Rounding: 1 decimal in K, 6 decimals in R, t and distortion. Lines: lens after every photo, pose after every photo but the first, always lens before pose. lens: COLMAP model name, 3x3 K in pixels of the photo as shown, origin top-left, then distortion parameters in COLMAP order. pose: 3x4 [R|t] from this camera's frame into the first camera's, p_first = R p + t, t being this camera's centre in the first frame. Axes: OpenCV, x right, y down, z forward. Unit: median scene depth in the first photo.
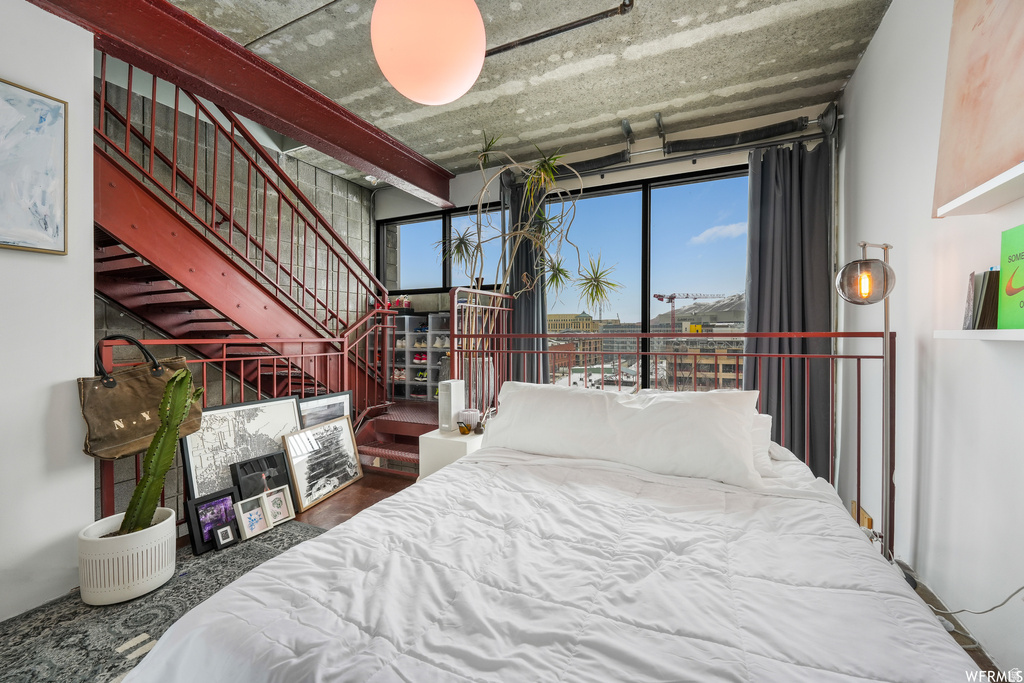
lens RADIAL K [[421.8, 0, 509.9], [0, 421.8, 334.1], [0, 0, 1]] dist [-0.003317, -0.000551]
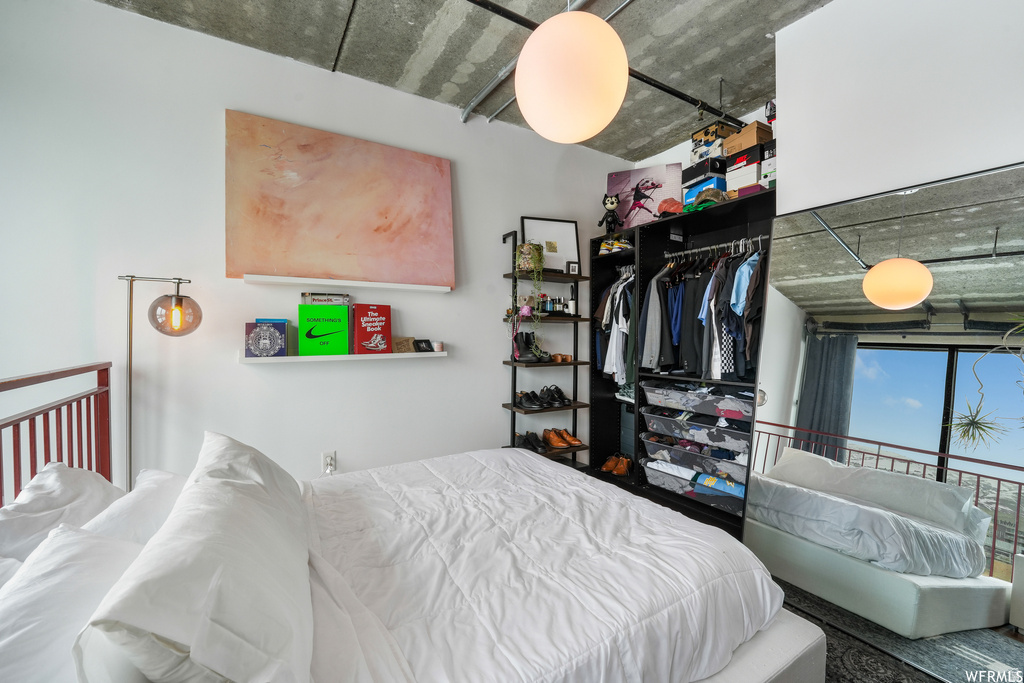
lens RADIAL K [[421.8, 0, 512.5], [0, 421.8, 337.8], [0, 0, 1]] dist [-0.003317, -0.000551]
pose [[-0.839064, -0.000281, 0.544032, -0.618413], [0.008104, 0.999882, 0.013016, -0.097541], [-0.543972, 0.015330, -0.838963, 1.893281]]
